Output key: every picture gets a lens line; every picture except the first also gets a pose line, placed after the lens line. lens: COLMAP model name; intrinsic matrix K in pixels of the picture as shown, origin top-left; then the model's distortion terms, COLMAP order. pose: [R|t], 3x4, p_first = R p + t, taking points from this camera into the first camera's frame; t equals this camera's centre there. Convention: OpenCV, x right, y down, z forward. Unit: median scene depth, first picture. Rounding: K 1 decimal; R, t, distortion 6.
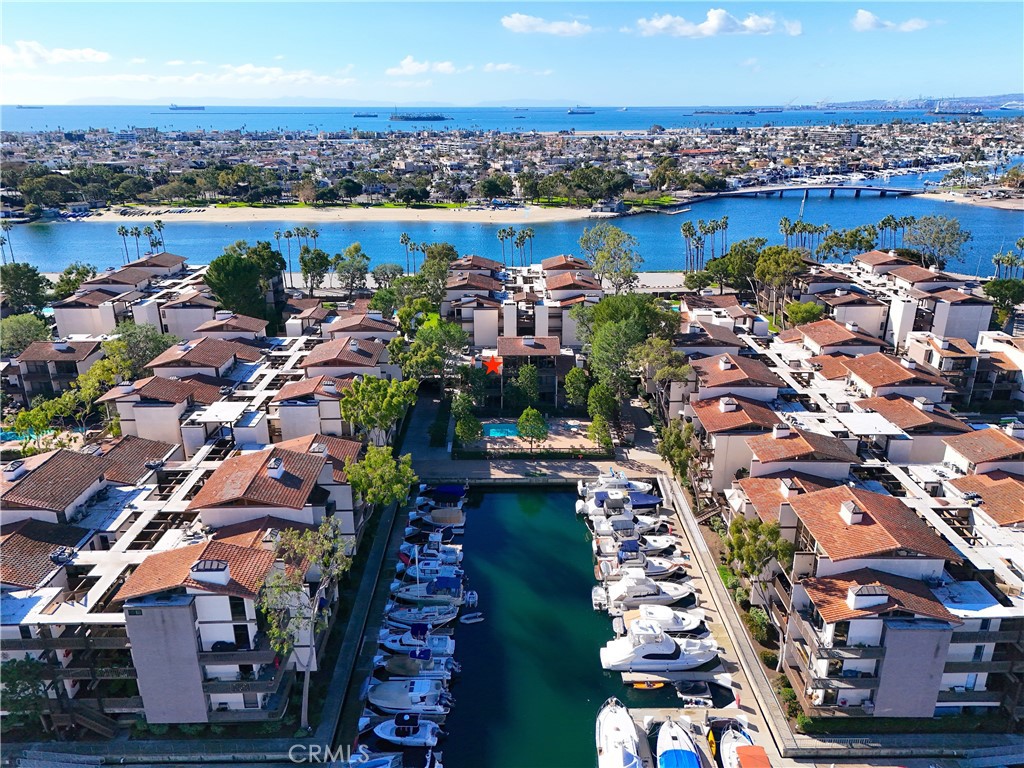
lens RADIAL K [[758.5, 0, 517.6], [0, 758.5, 383.7], [0, 0, 1]] dist [0.058485, -0.048318]
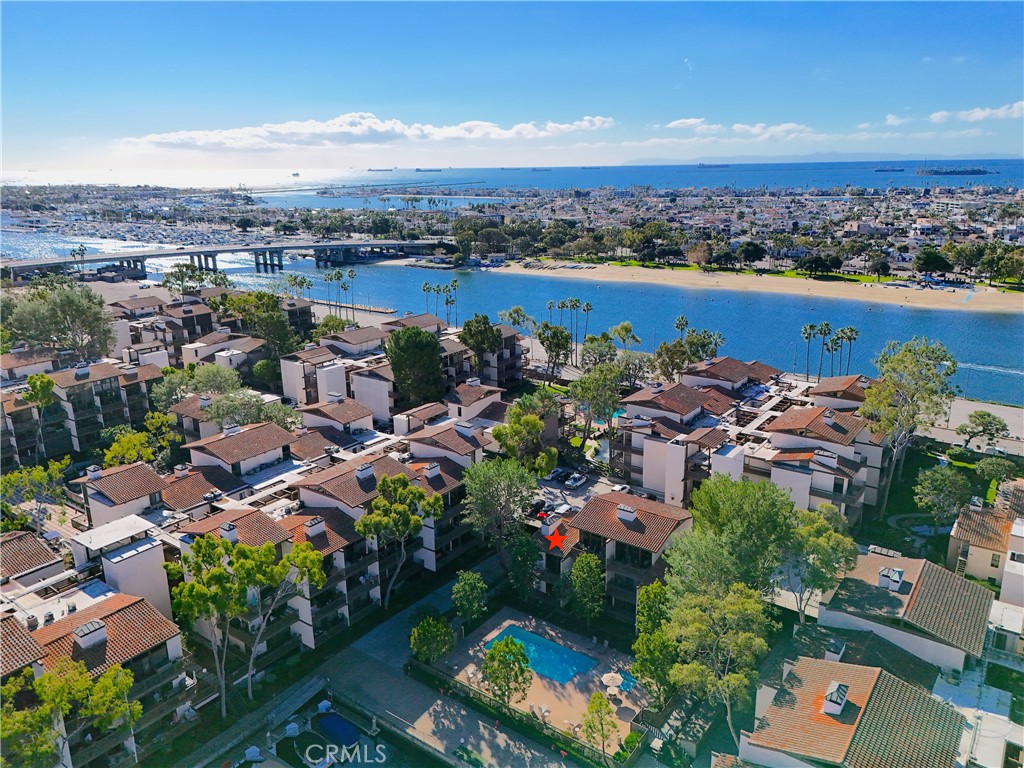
lens RADIAL K [[758.5, 0, 509.7], [0, 758.5, 383.1], [0, 0, 1]] dist [0.058485, -0.048318]
pose [[0.796112, 0.155098, -0.584935, 0.247320], [-0.194240, 0.980945, -0.004264, -0.119772], [0.573128, 0.117013, 0.811069, 0.340819]]
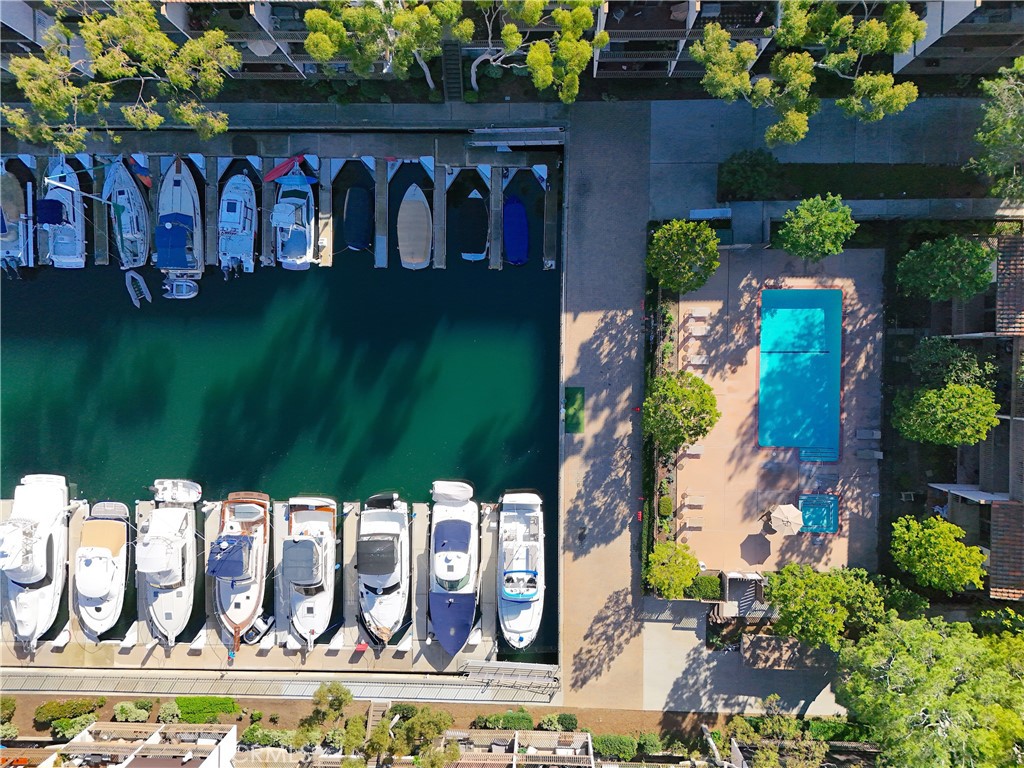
lens RADIAL K [[758.5, 0, 514.3], [0, 758.5, 376.5], [0, 0, 1]] dist [0.058485, -0.048318]
pose [[-0.021792, 0.999414, 0.026406, -0.005597], [-0.300372, -0.031737, 0.953294, -0.215777], [0.953573, 0.012843, 0.300888, 0.569167]]
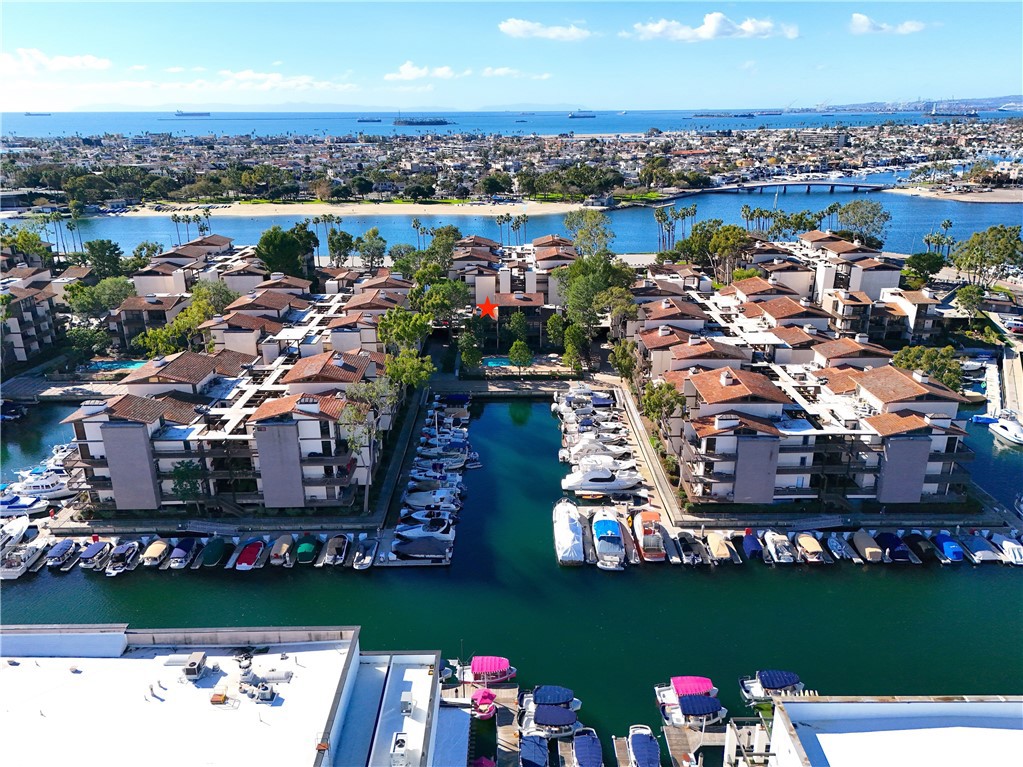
lens RADIAL K [[757.7, 0, 517.3], [0, 757.7, 393.0], [0, 0, 1]] dist [0.058485, -0.048318]
pose [[0.999981, -0.004072, -0.004729, 0.014553], [0.004100, 0.999974, 0.005943, 0.082229], [0.004704, -0.005962, 0.999971, -0.217165]]
